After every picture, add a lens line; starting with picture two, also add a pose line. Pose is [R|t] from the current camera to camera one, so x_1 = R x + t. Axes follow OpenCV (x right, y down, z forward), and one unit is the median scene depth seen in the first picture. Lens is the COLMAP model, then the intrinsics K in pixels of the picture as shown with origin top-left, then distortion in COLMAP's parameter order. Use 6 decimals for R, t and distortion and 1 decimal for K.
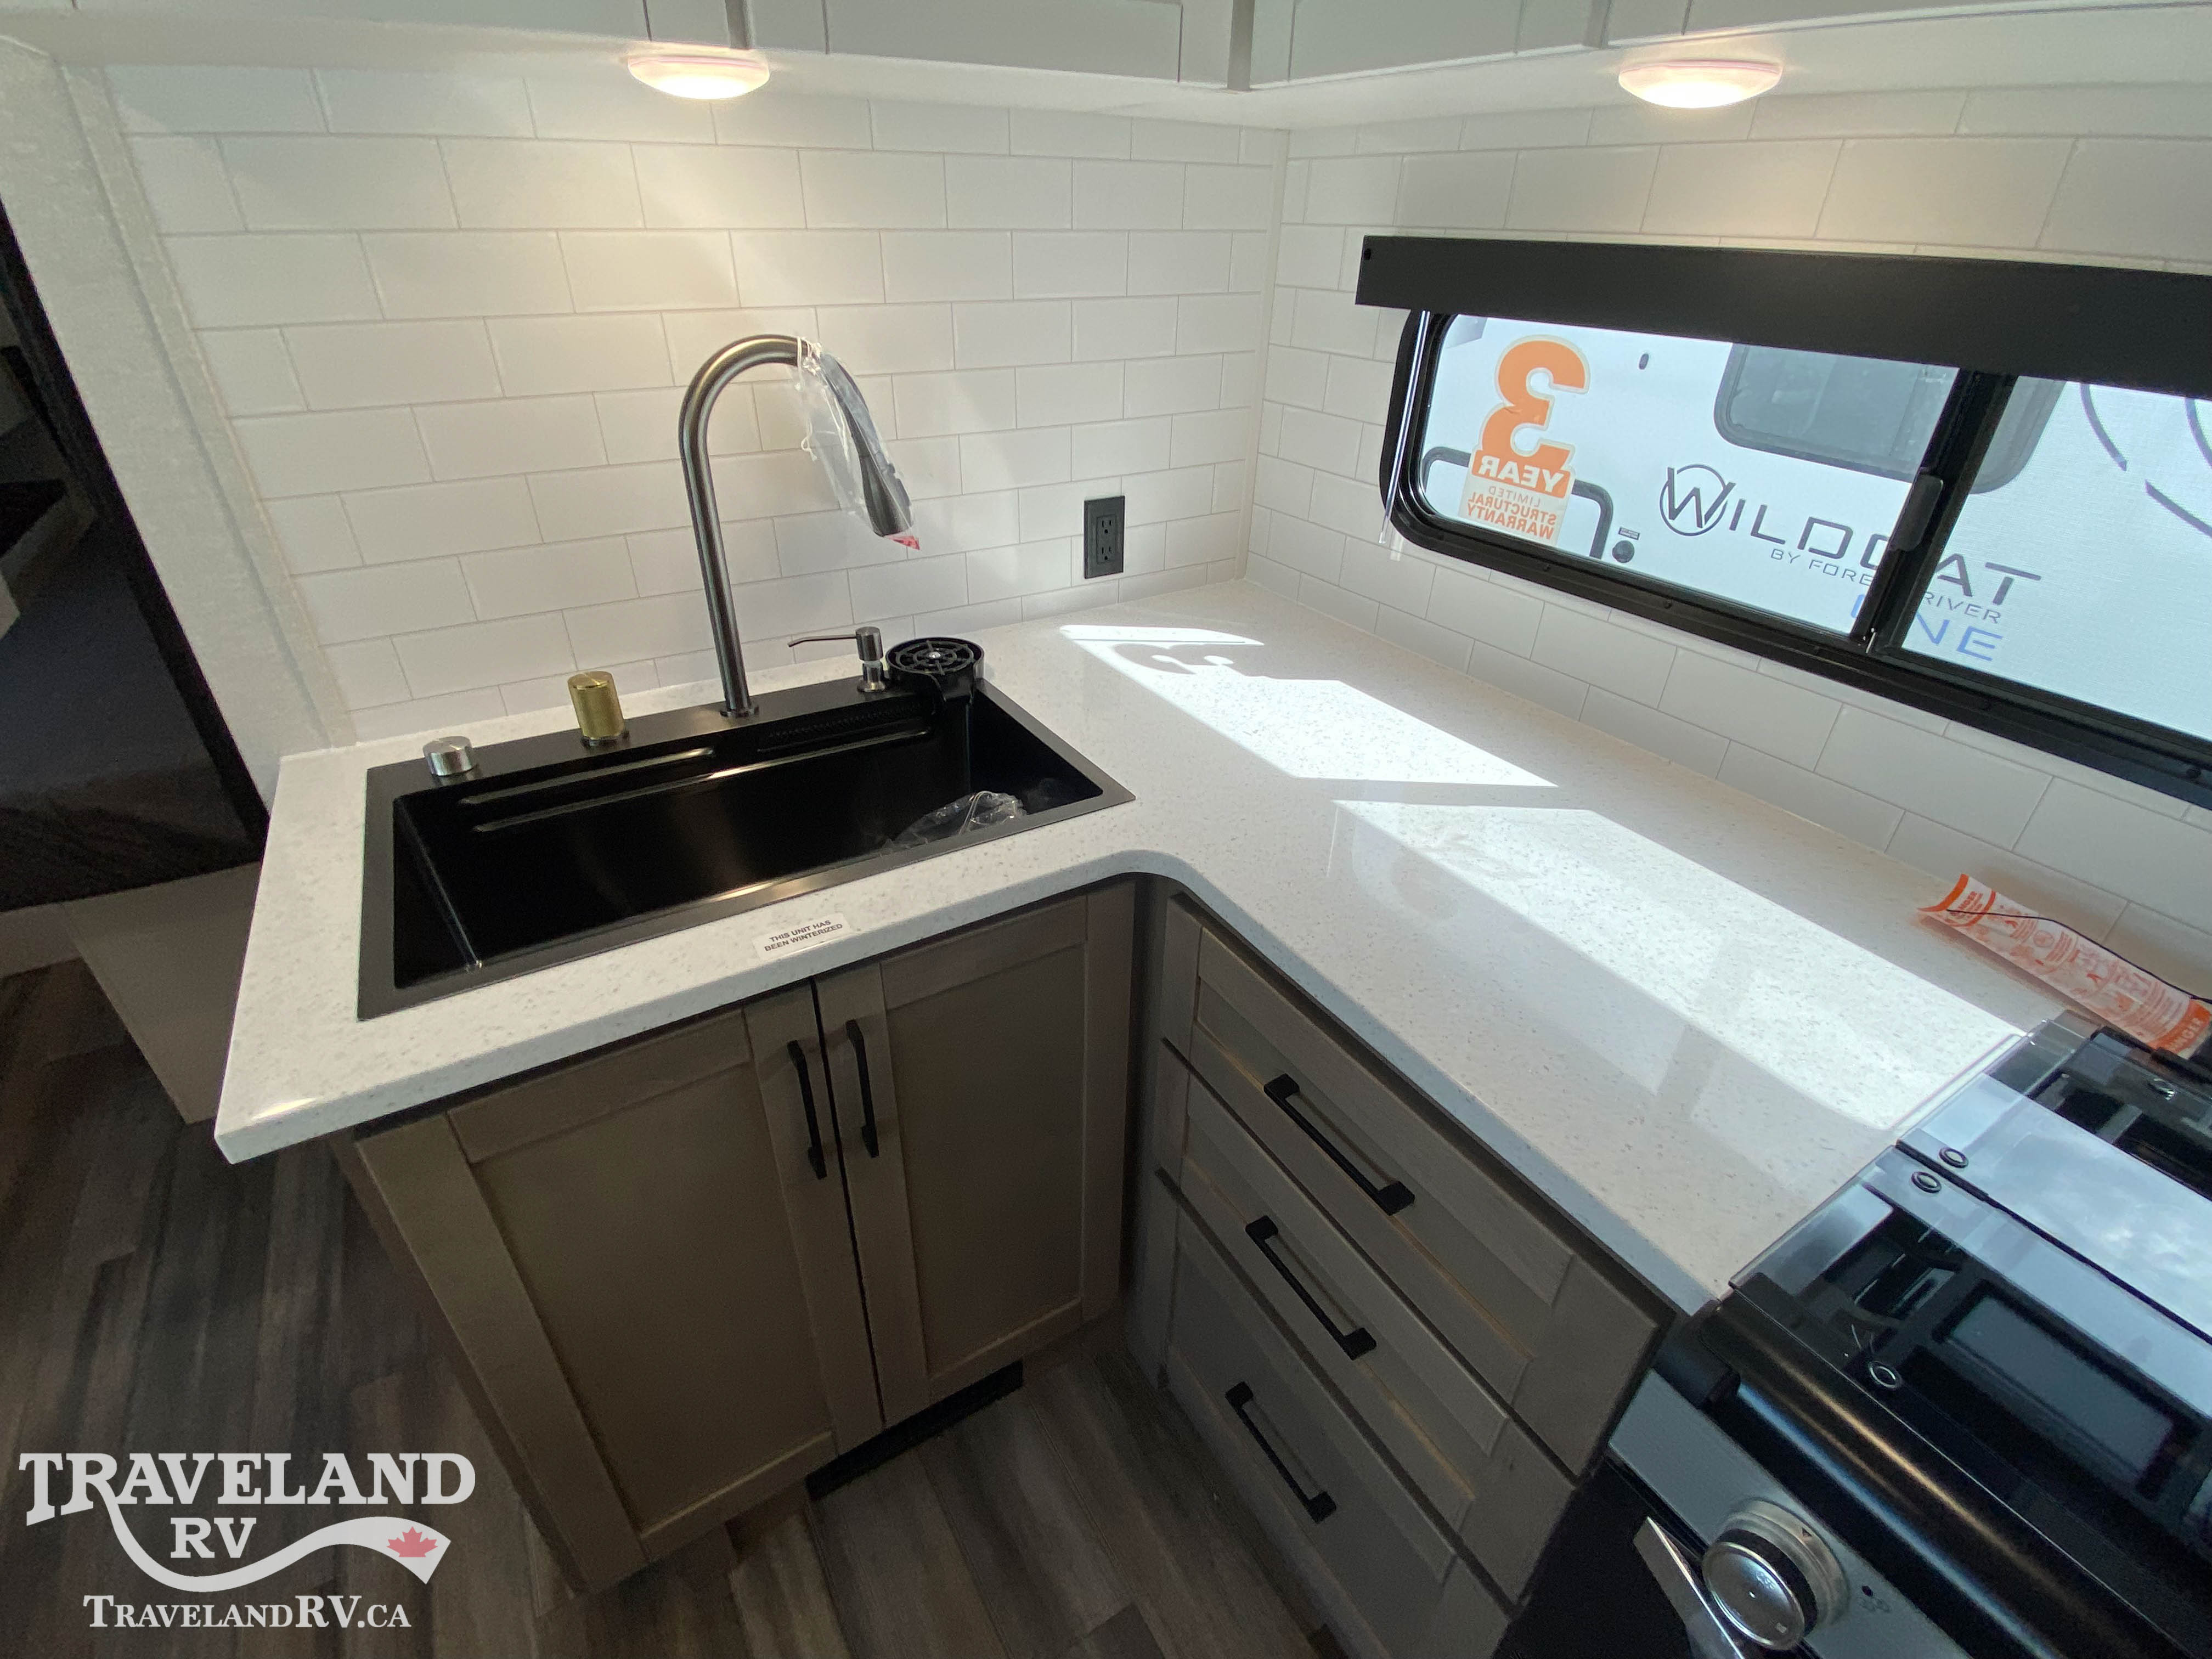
lens RADIAL K [[993.7, 0, 1094.5], [0, 993.7, 830.9], [0, 0, 1]] dist [0.070215, -0.065268]
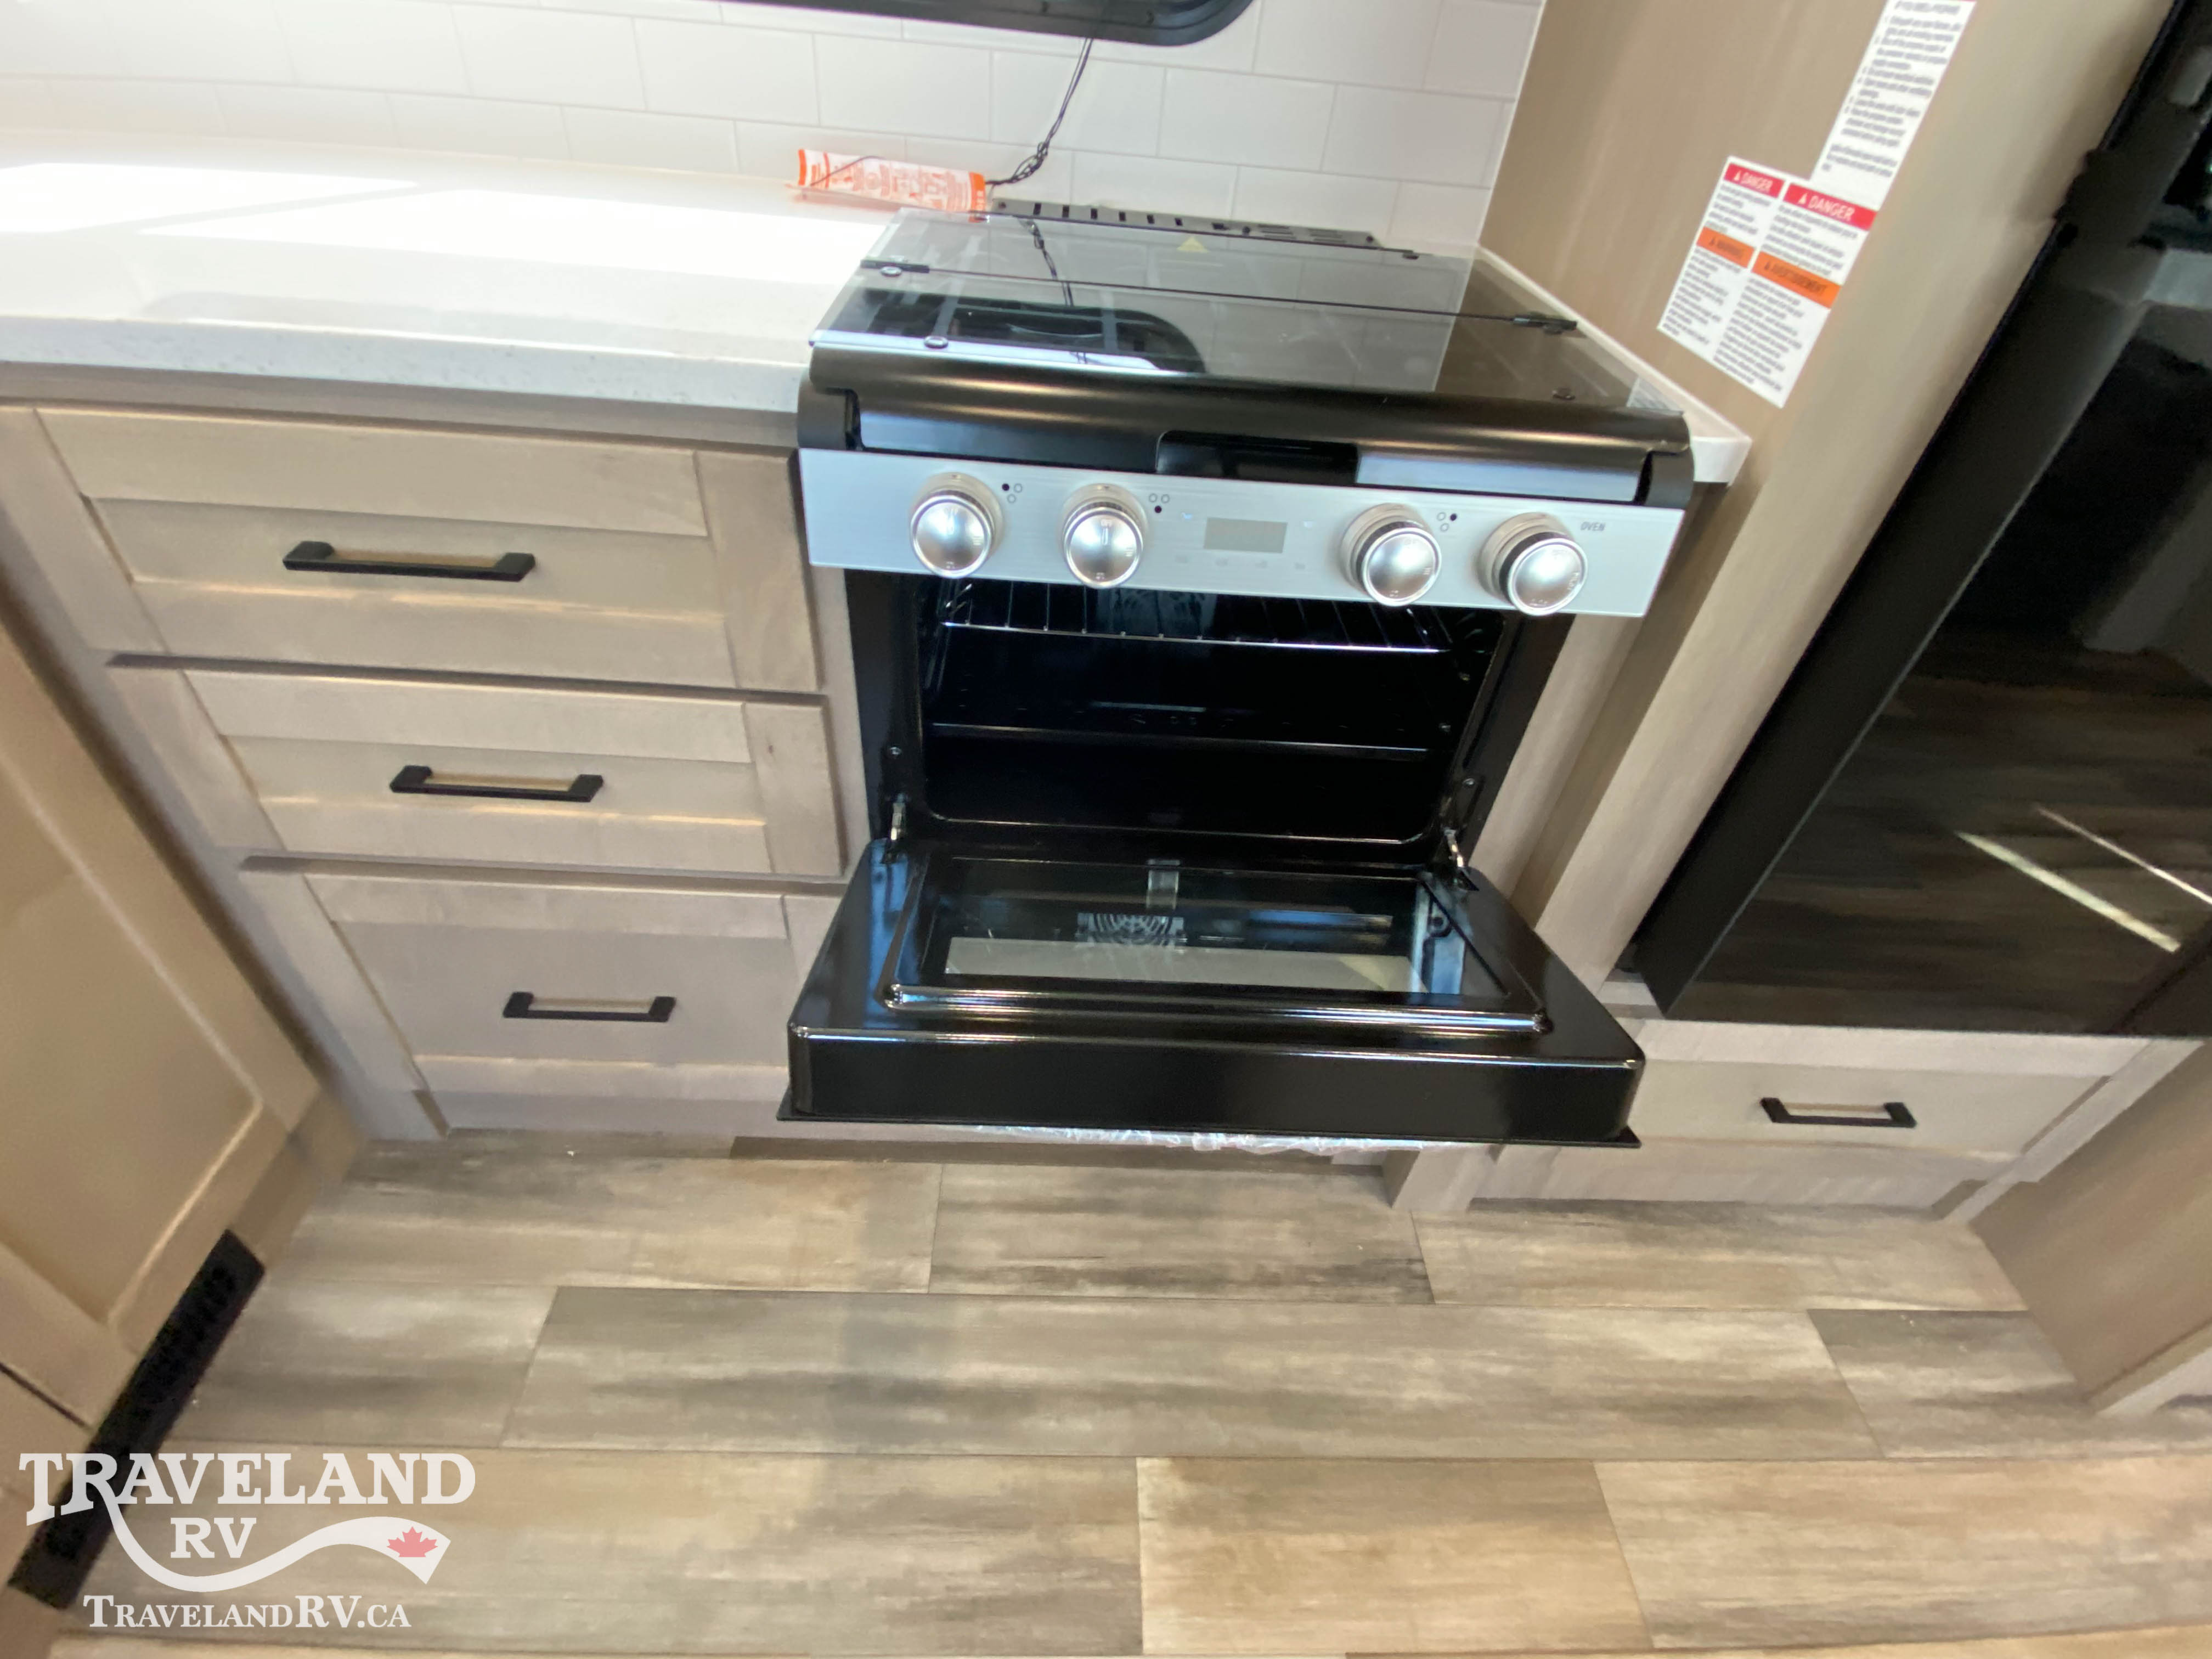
lens RADIAL K [[1011.0, 0, 1097.4], [0, 1011.0, 826.4], [0, 0, 1]] dist [0.021887, -0.022103]
pose [[0.510221, -0.546871, 0.663782, -0.089920], [0.386144, 0.835299, 0.391367, 0.257237], [-0.768484, 0.056631, 0.637358, 0.053453]]
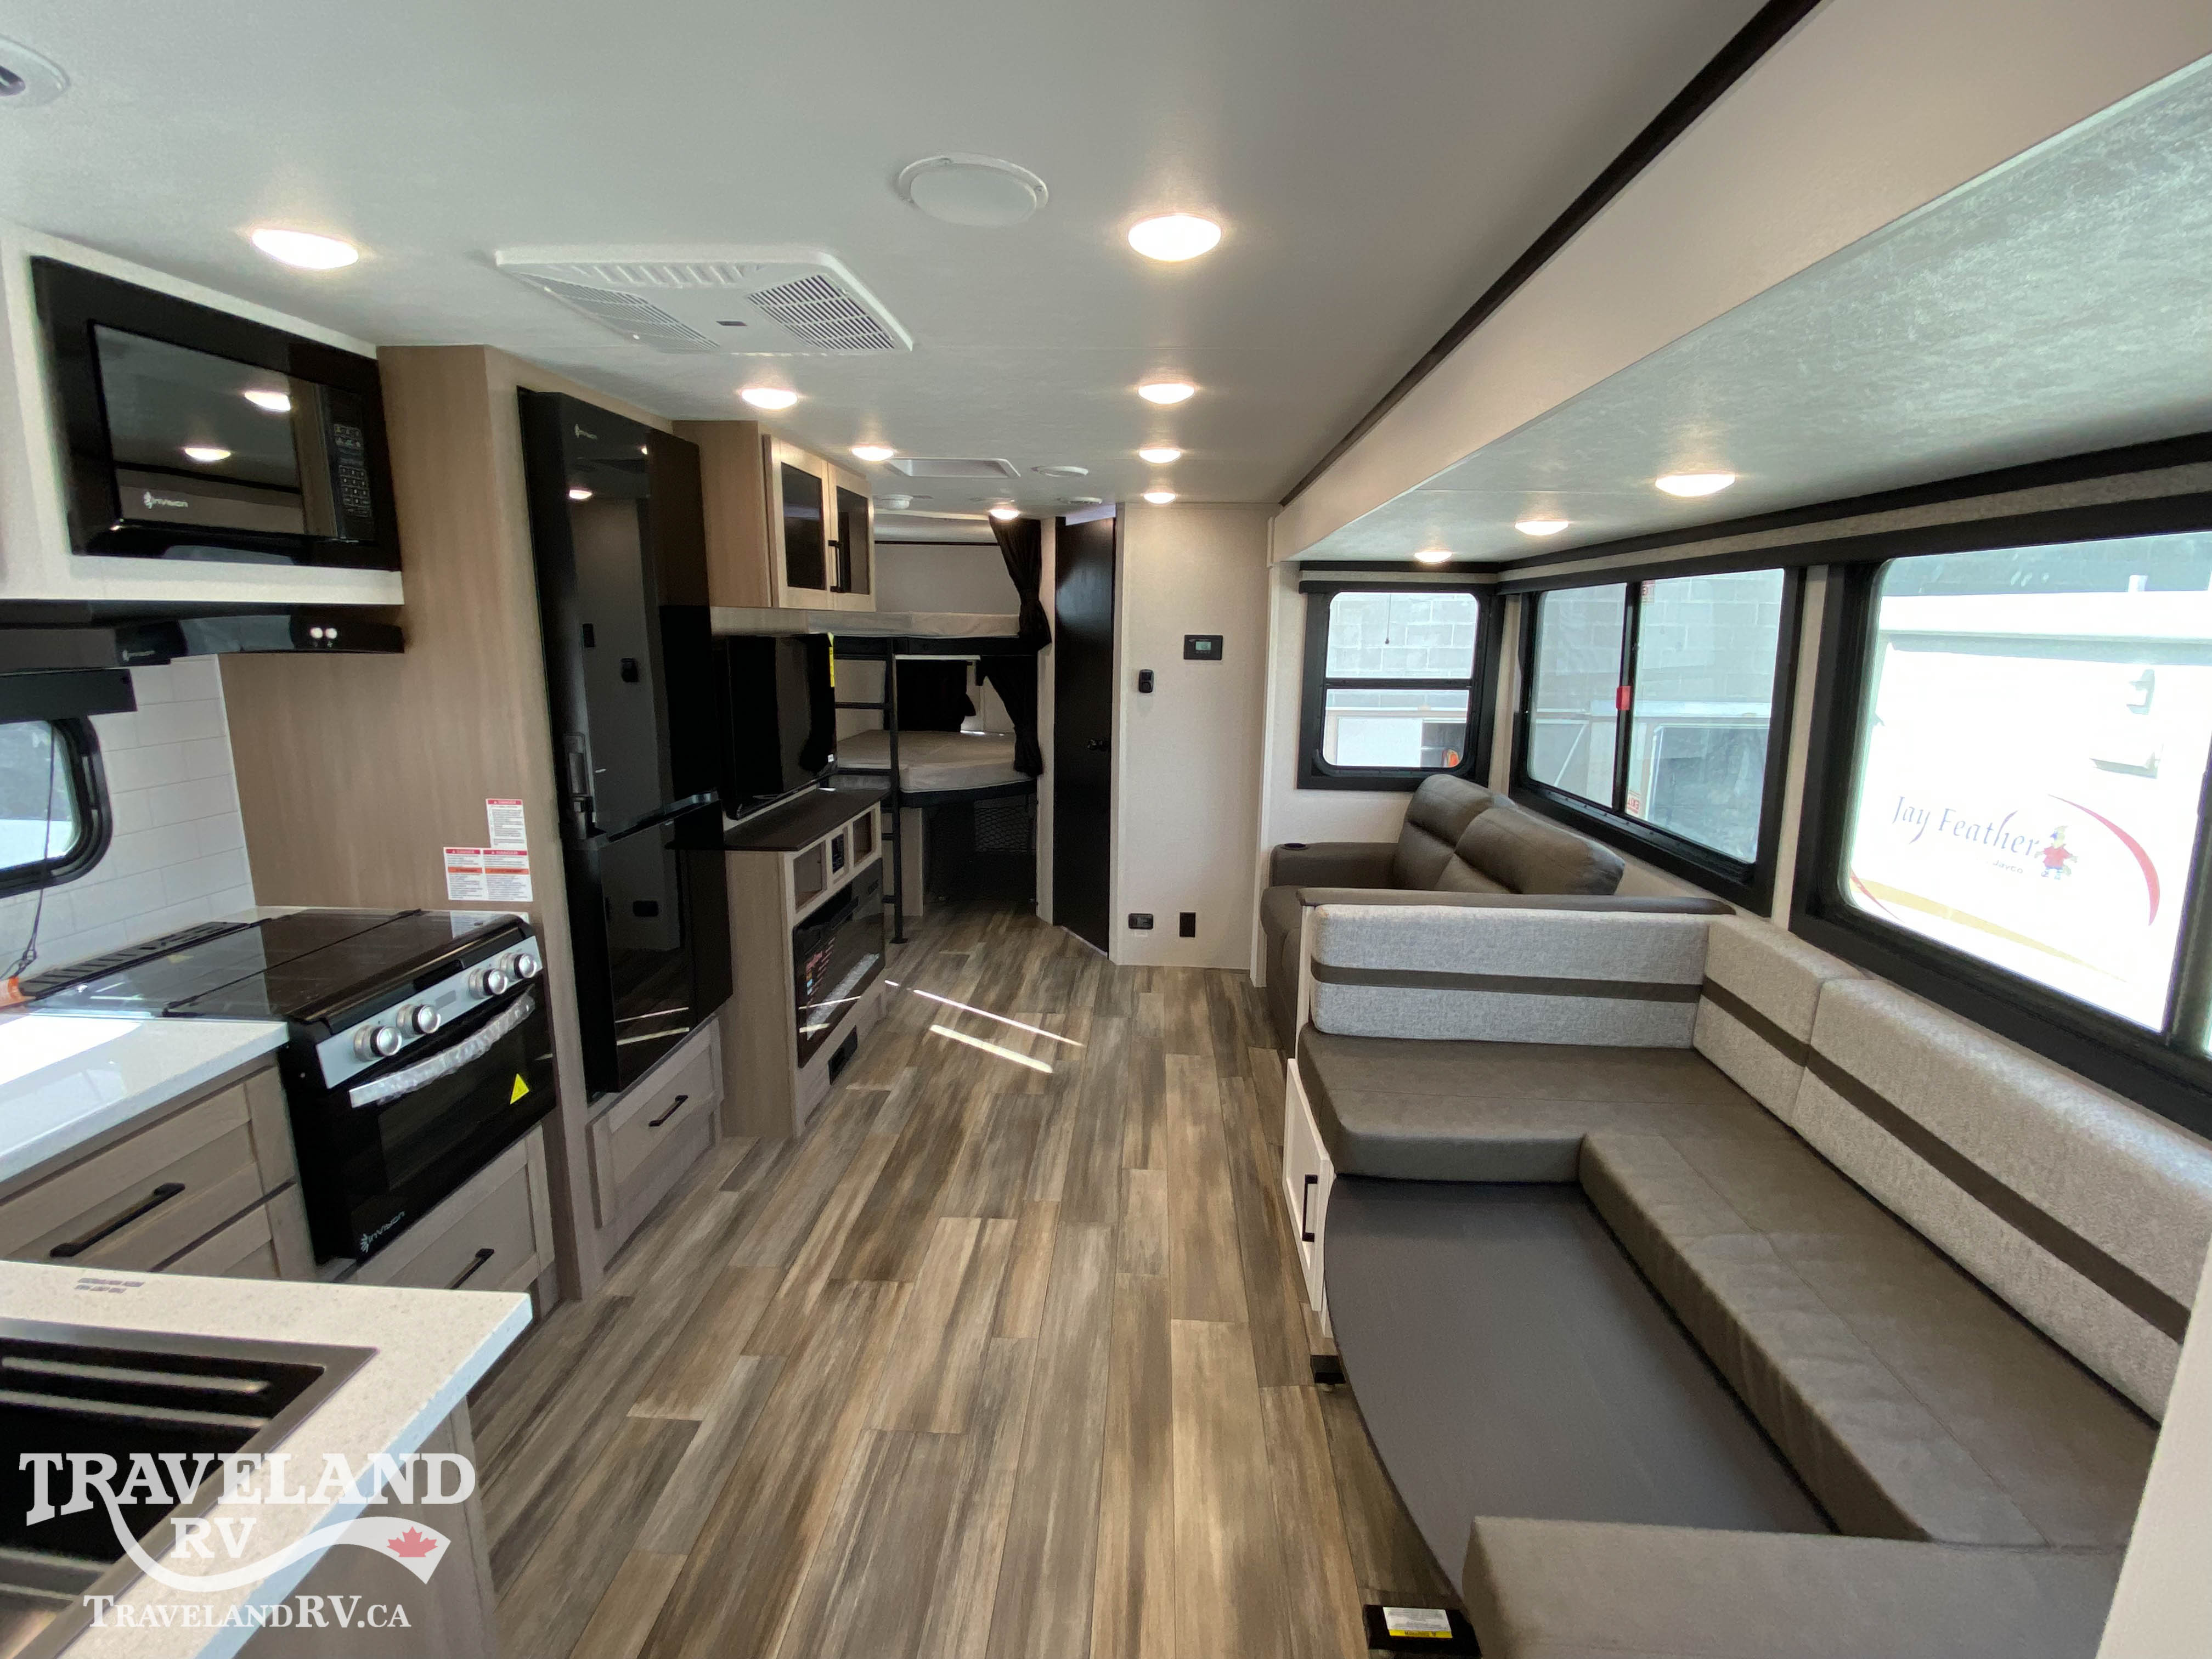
lens RADIAL K [[1011.0, 0, 1097.4], [0, 1011.0, 826.4], [0, 0, 1]] dist [0.021887, -0.022103]
pose [[-0.819371, -0.133392, 0.557528, -1.178069], [0.280466, 0.754928, 0.592809, -0.424840], [-0.499969, 0.642099, -0.581154, 0.535664]]
